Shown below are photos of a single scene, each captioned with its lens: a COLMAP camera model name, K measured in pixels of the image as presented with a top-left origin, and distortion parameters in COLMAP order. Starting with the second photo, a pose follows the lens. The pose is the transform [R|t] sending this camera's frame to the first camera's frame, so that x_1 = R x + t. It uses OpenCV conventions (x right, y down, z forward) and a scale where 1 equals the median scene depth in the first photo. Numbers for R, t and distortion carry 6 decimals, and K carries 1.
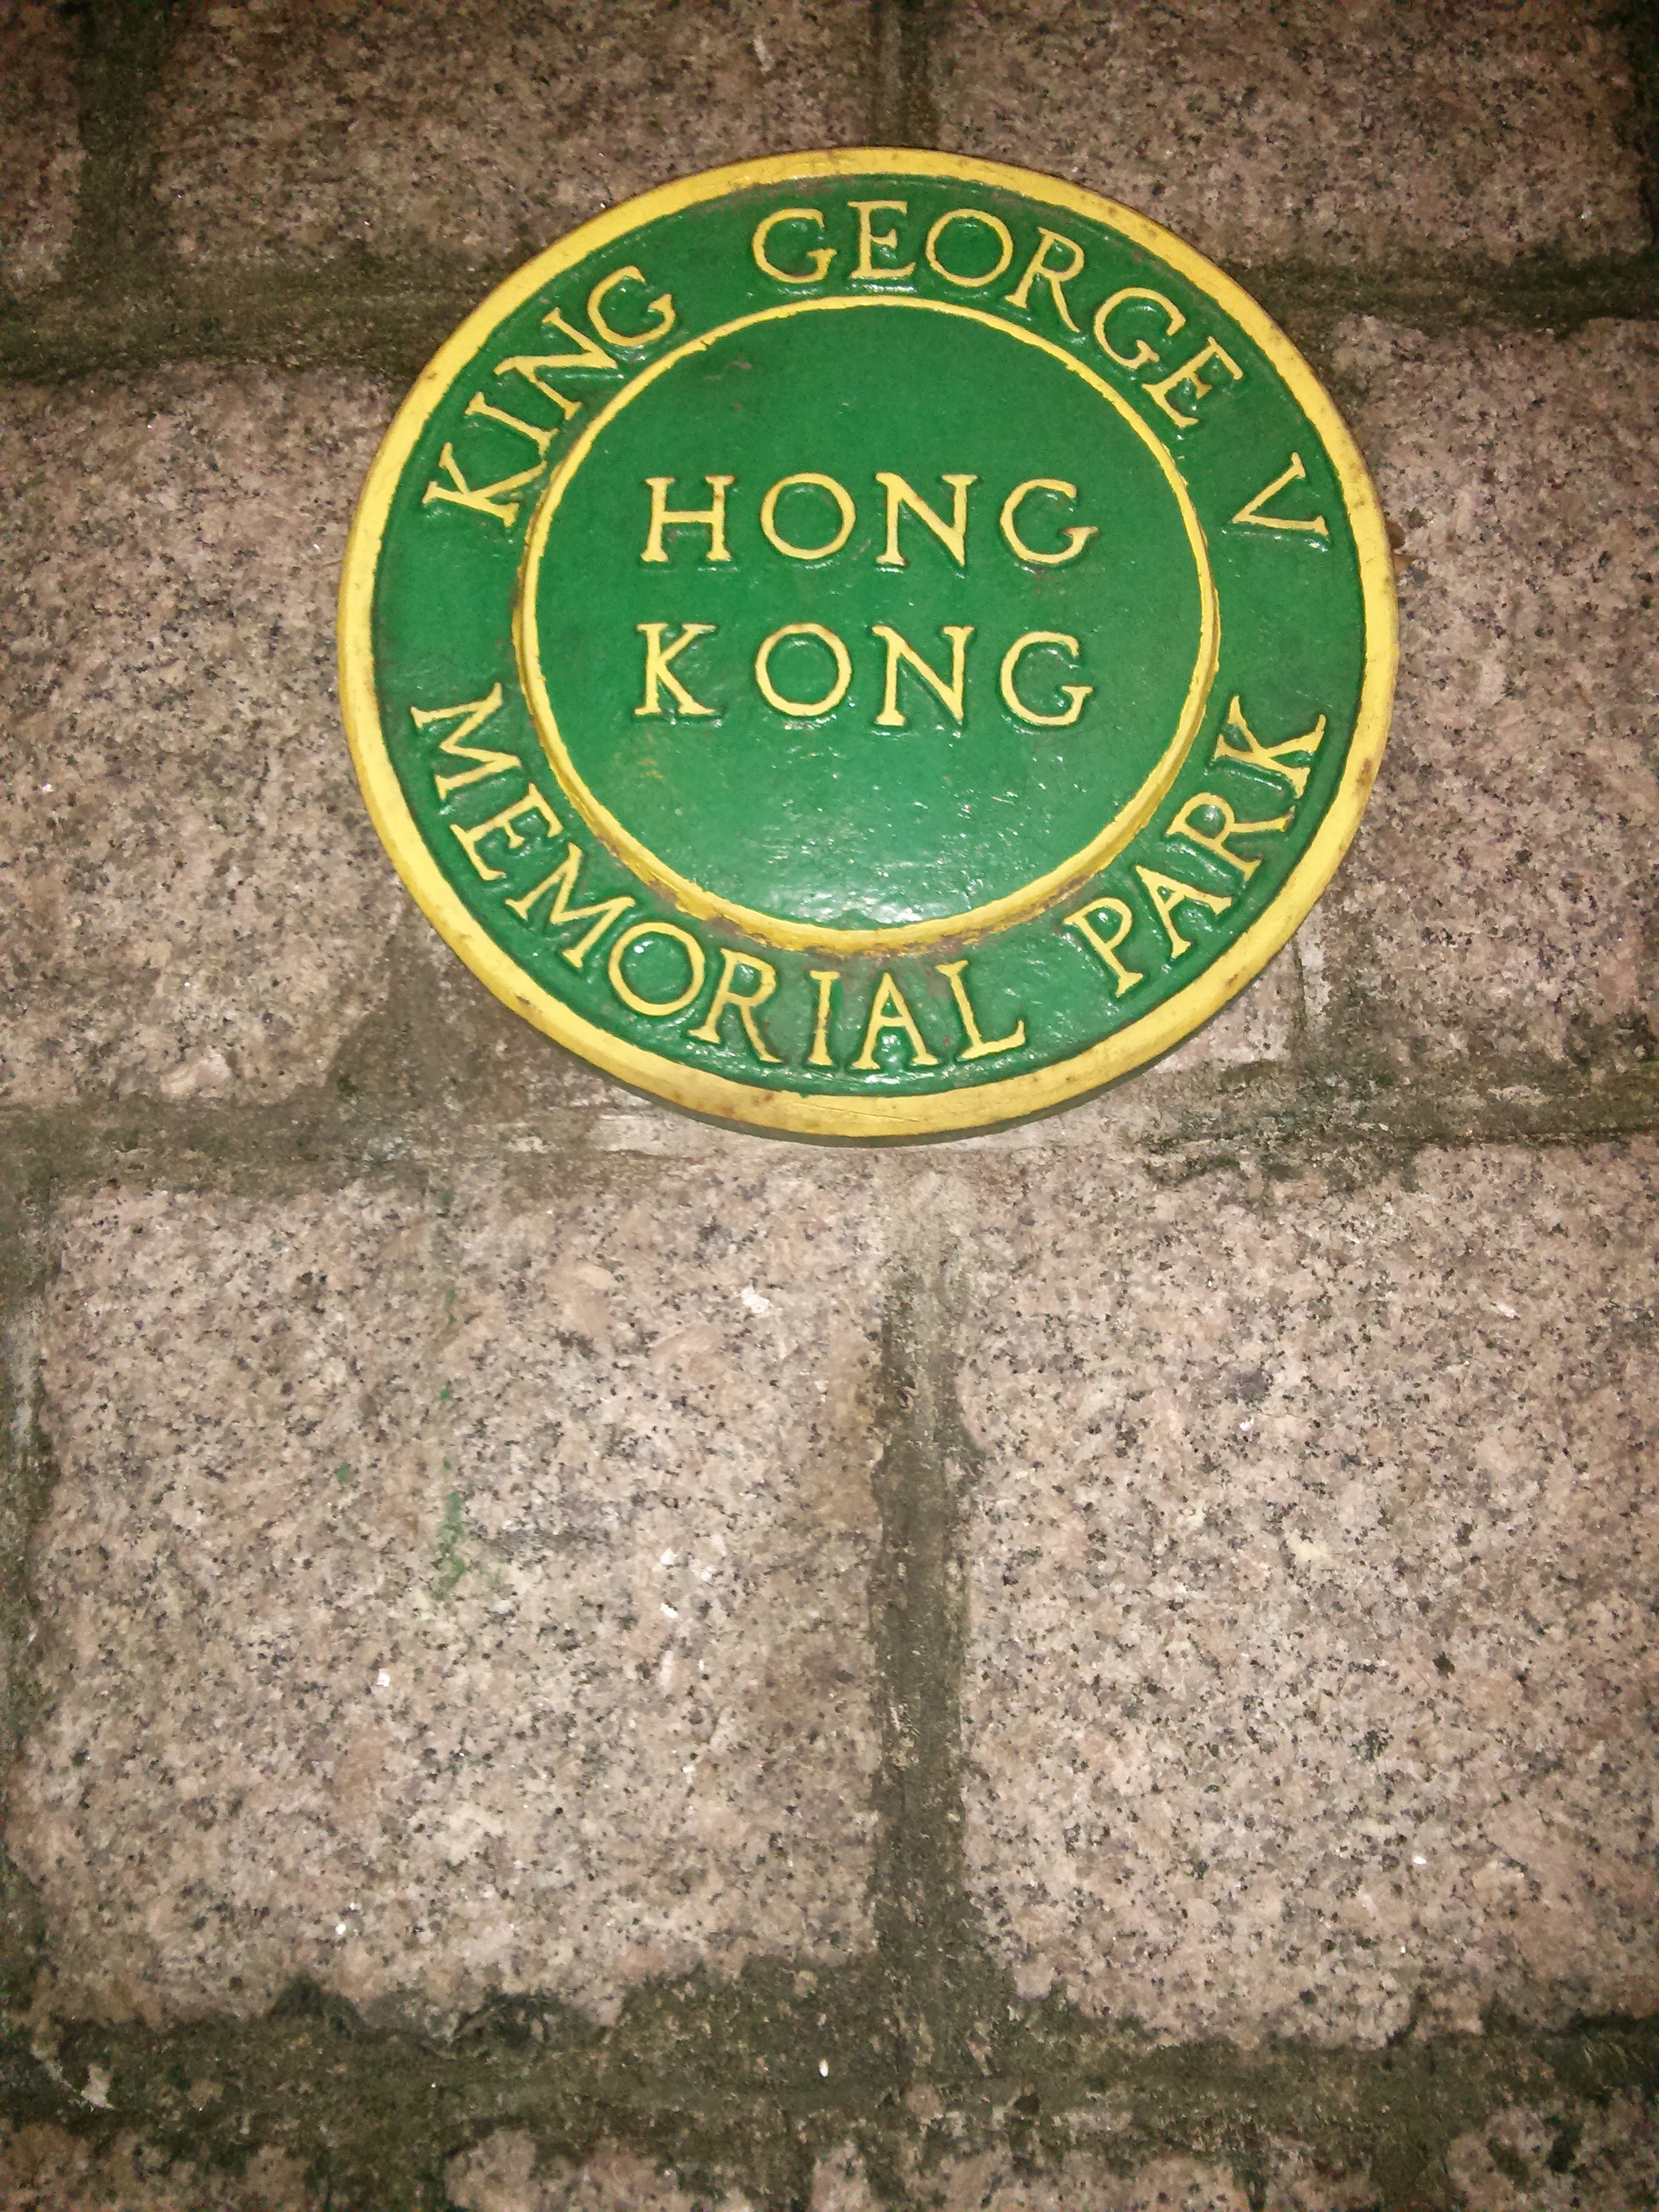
lens RADIAL K [[2066.8, 0, 832.7], [0, 2066.8, 1183.6], [0, 0, 1]] dist [0.088431, -0.354965]
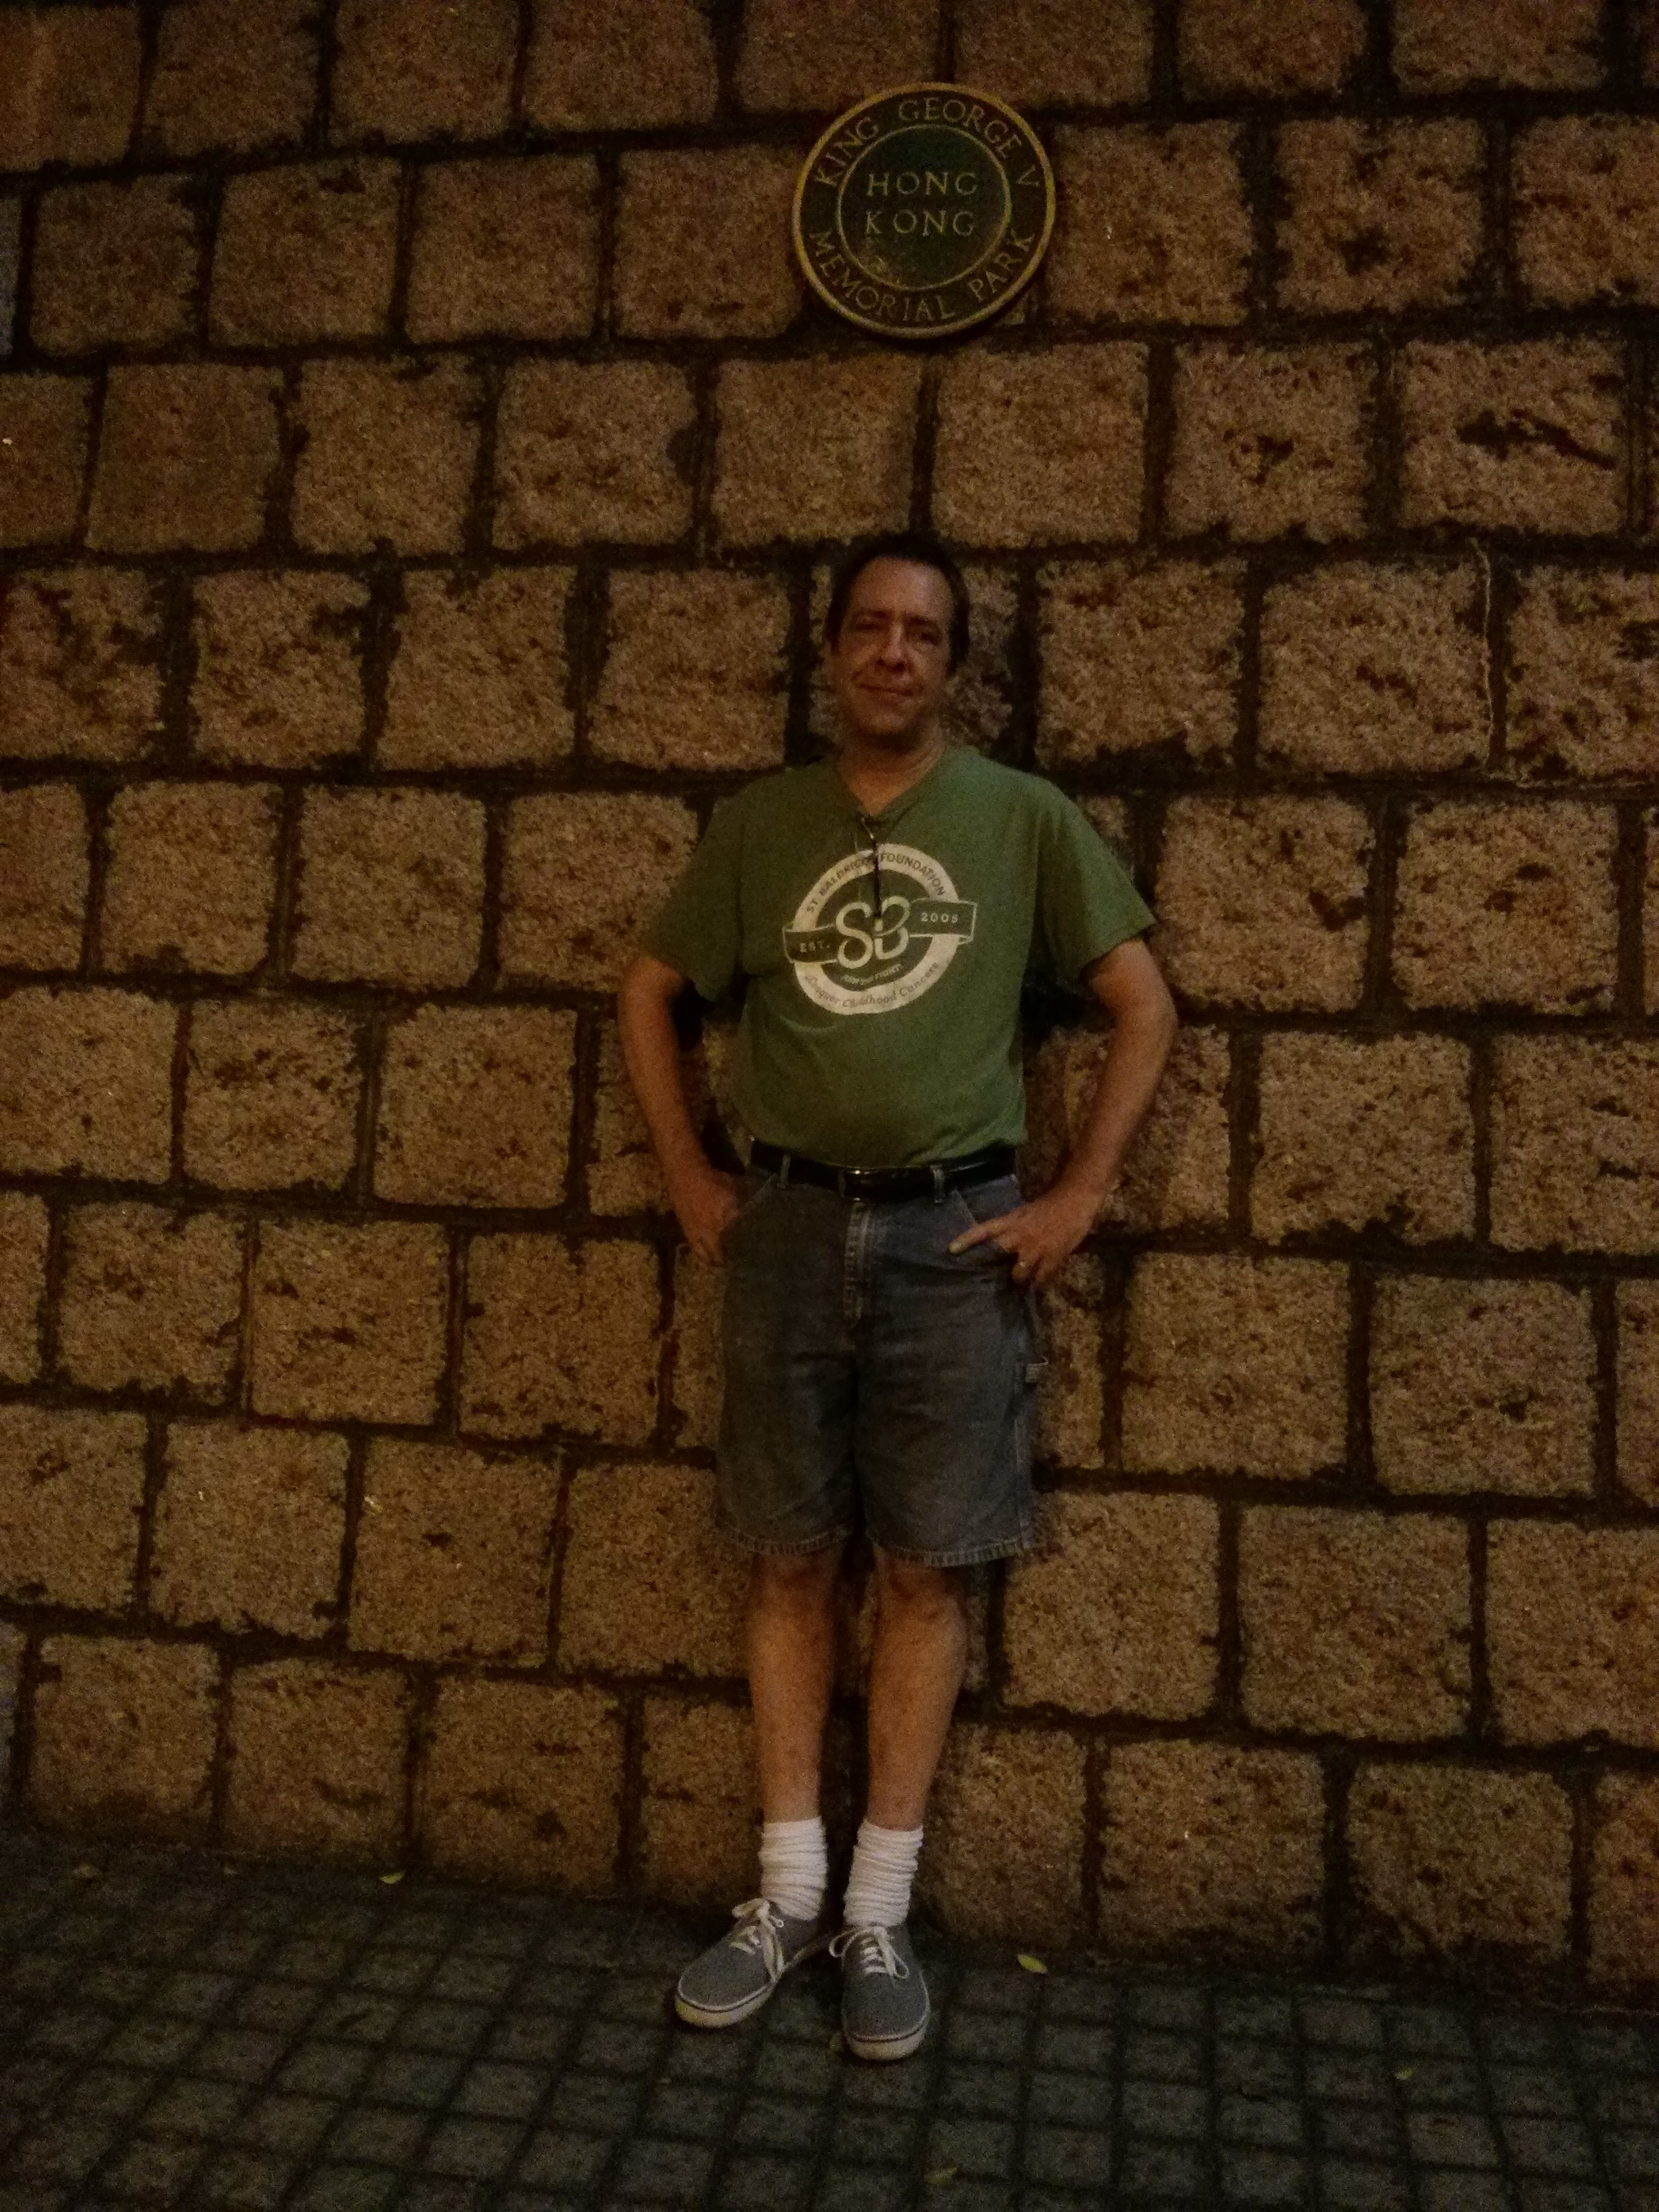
lens RADIAL K [[1972.3, 0, 829.5], [0, 1972.3, 1106.0], [0, 0, 1]] dist [0.076234, -0.296194]
pose [[0.989069, 0.046061, -0.140078, 0.457986], [-0.025350, 0.988931, 0.146192, 0.893547], [0.145261, -0.141043, 0.979289, -3.036082]]
